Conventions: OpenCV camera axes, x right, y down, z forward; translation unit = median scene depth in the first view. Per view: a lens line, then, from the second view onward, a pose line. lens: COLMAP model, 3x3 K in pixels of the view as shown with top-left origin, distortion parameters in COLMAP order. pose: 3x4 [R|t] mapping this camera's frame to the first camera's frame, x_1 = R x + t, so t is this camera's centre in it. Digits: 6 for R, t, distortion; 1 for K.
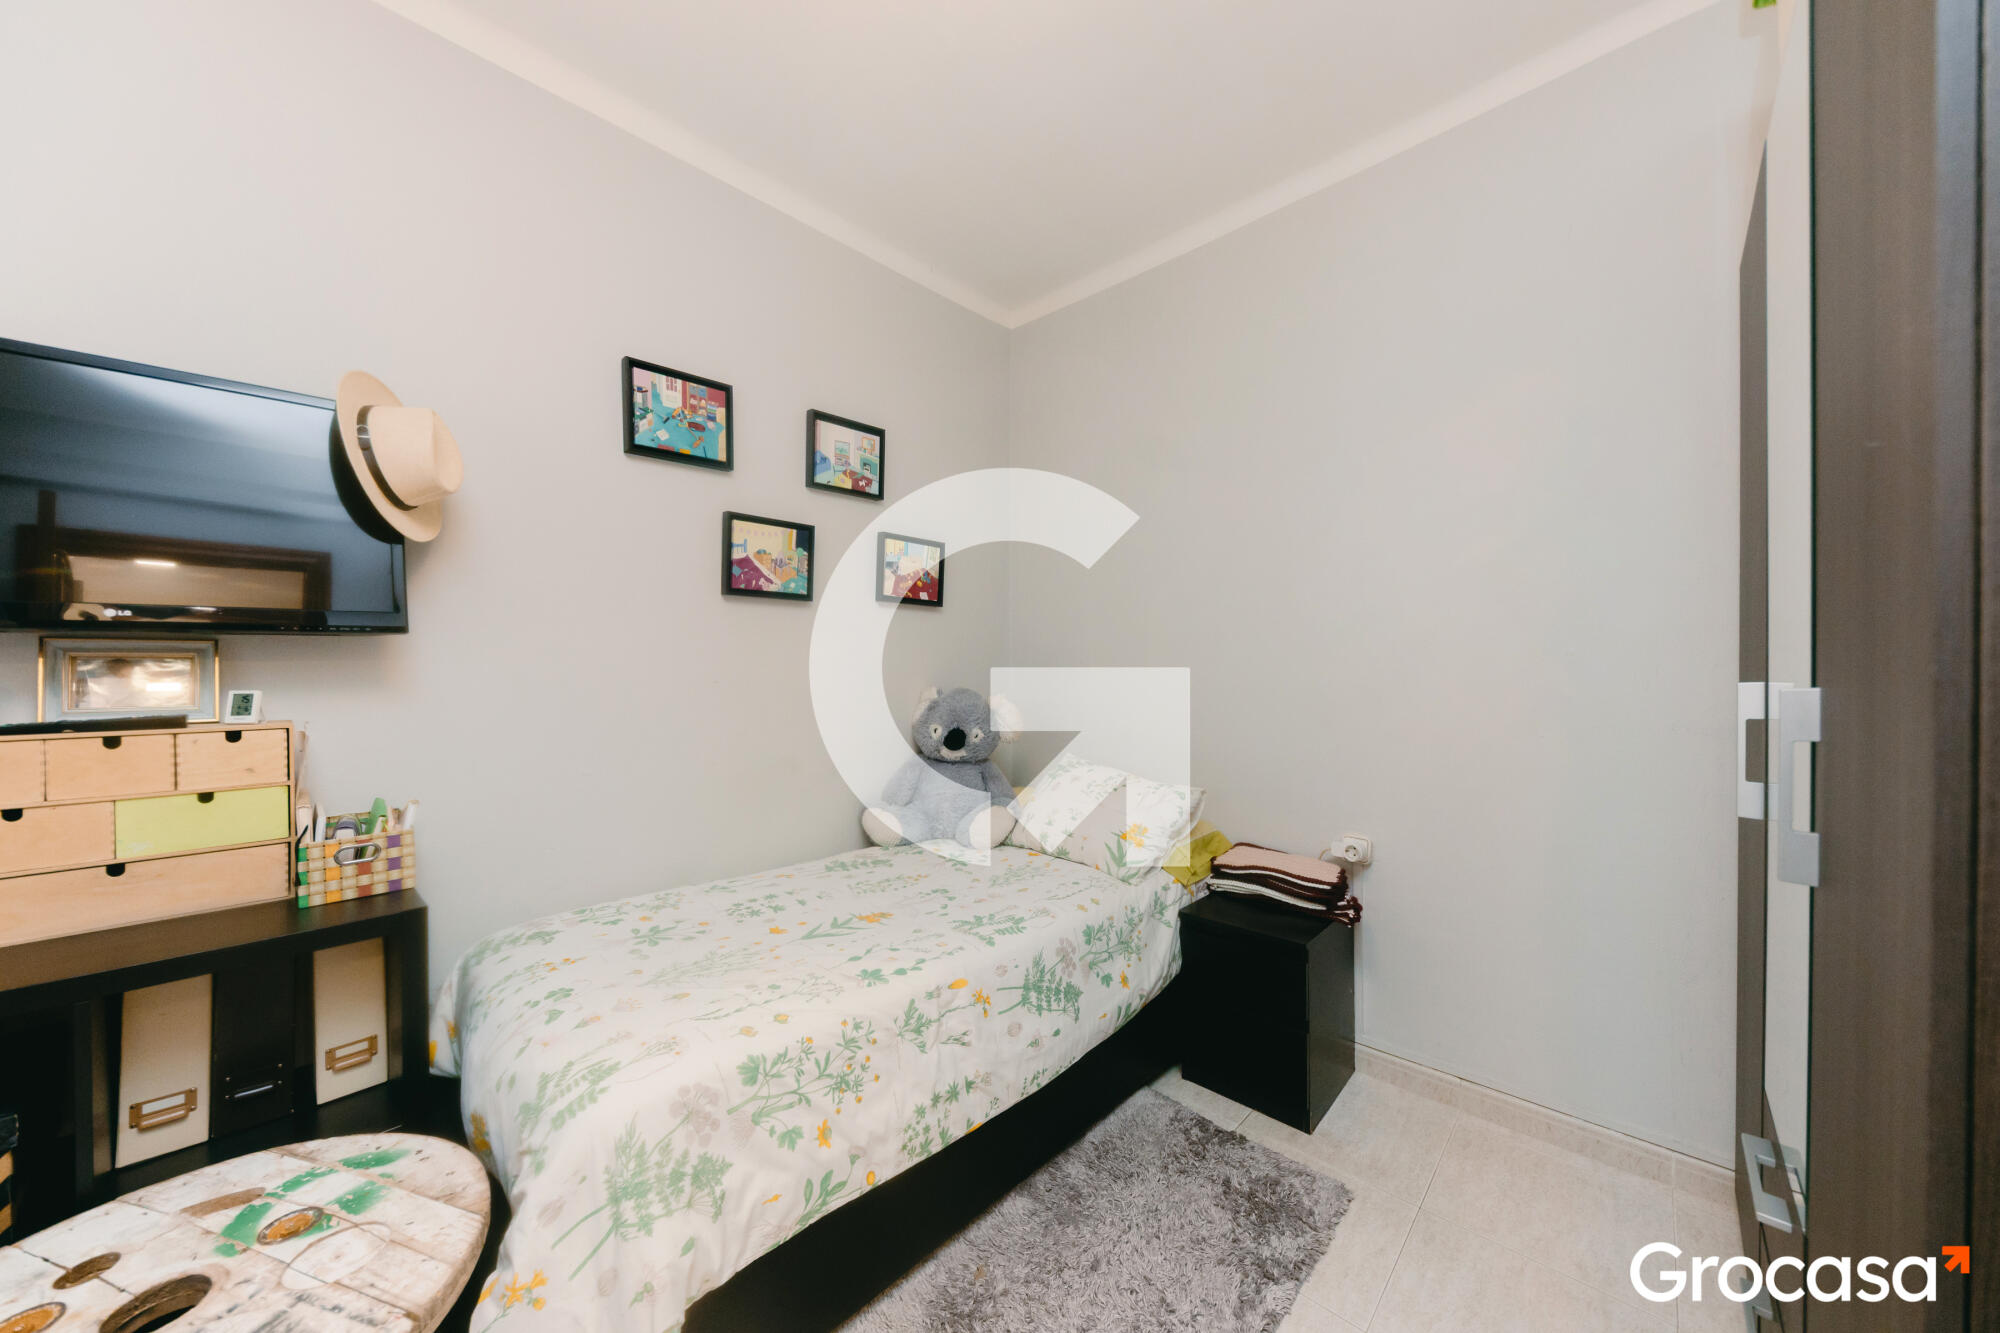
lens RADIAL K [[707.7, 0, 998.4], [0, 707.7, 669.4], [0, 0, 1]] dist [0.002273, -0.000342]
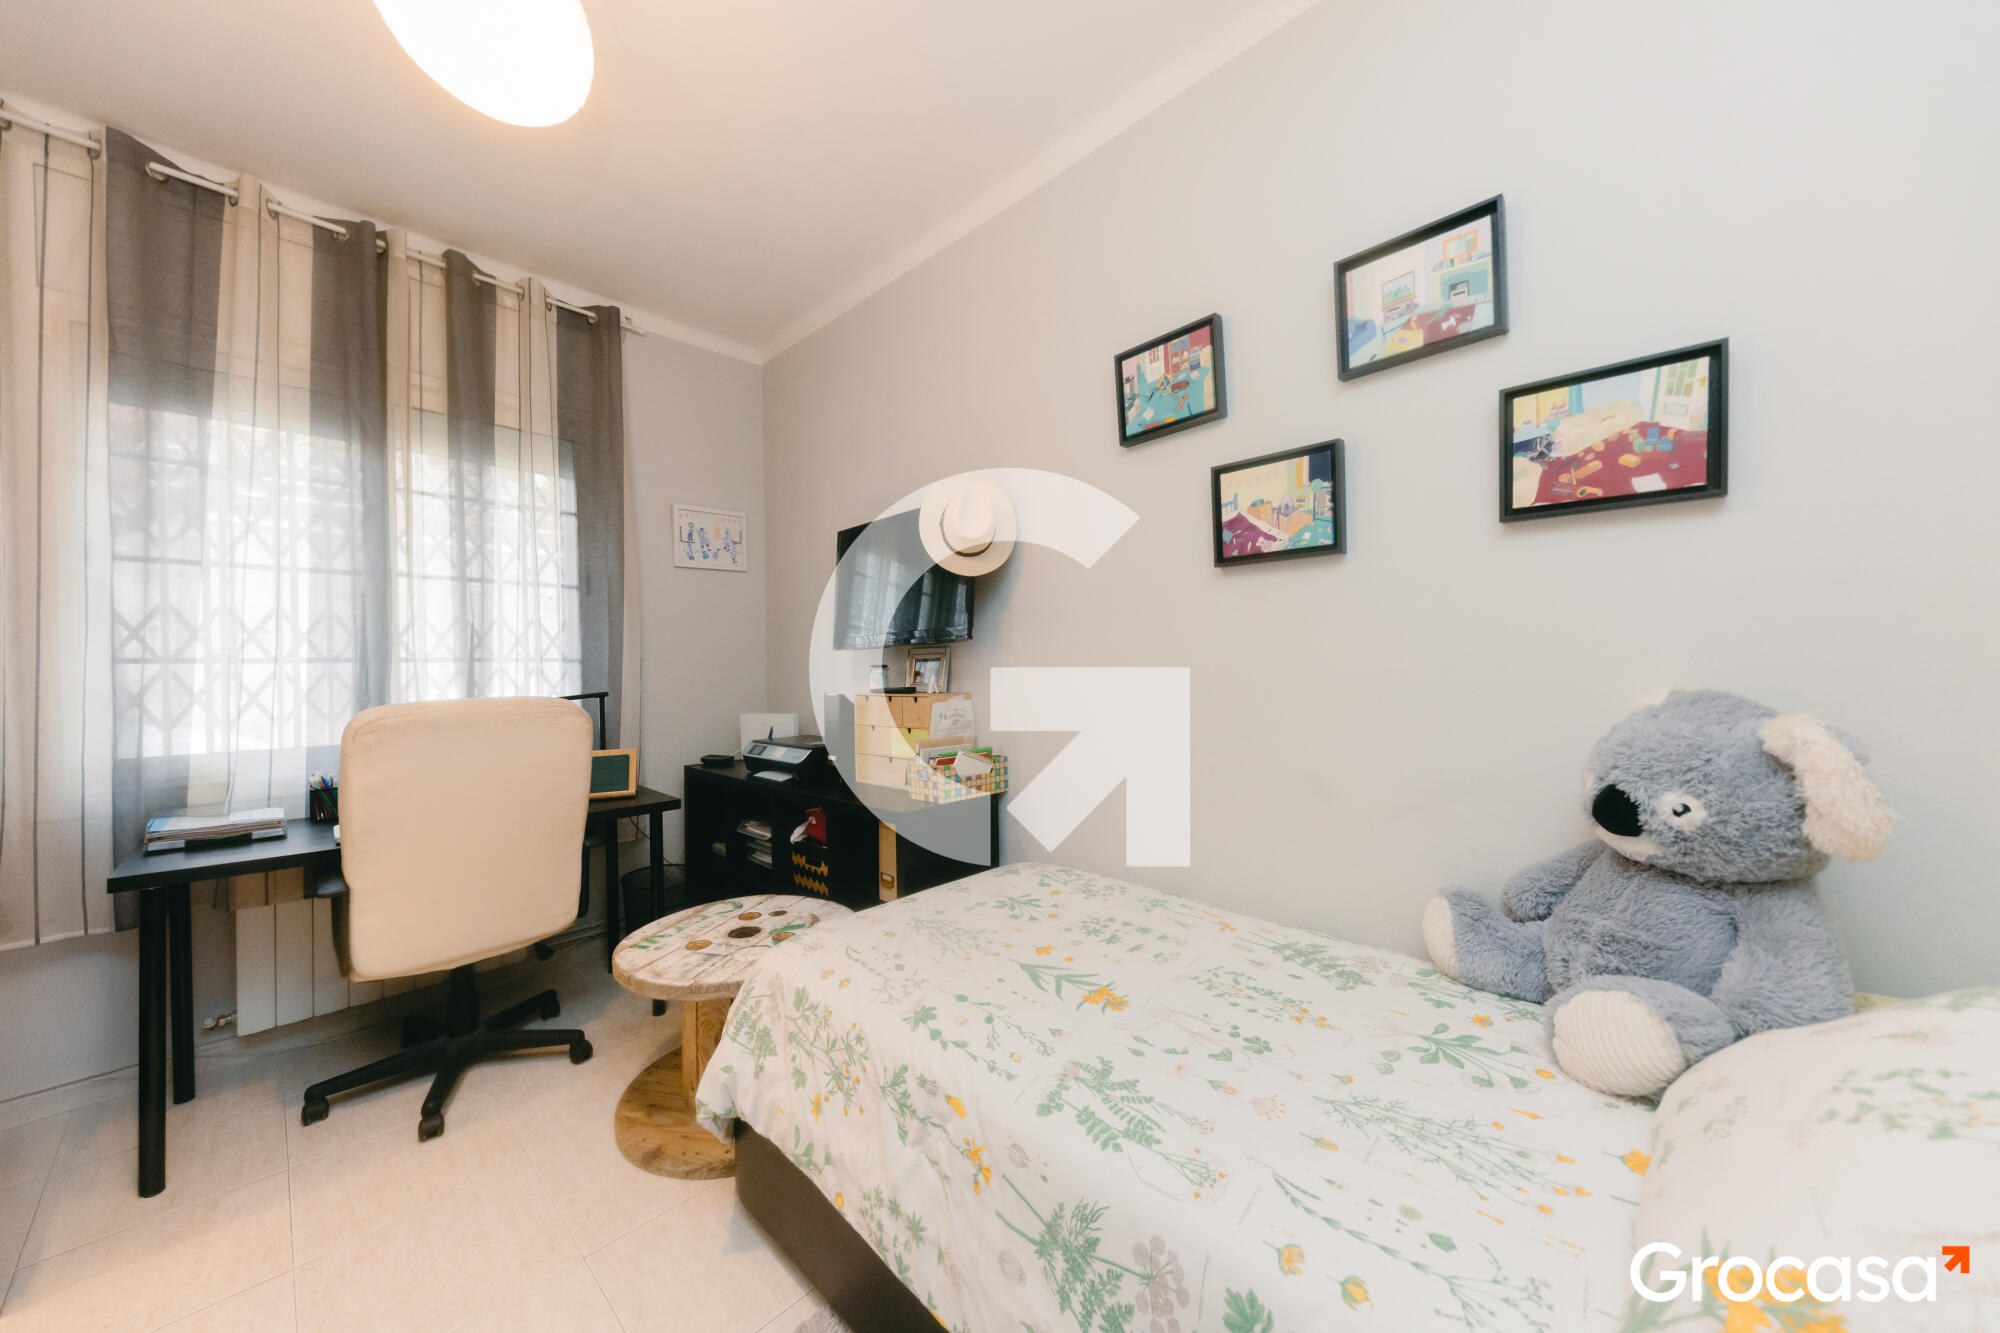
lens RADIAL K [[707.7, 0, 998.4], [0, 707.7, 672.5], [0, 0, 1]] dist [0.002273, -0.000342]
pose [[-0.035933, 0.006492, -0.999333, 0.456642], [0.015048, 0.999869, 0.005955, 0.009335], [0.999241, -0.014824, -0.036026, 0.767116]]
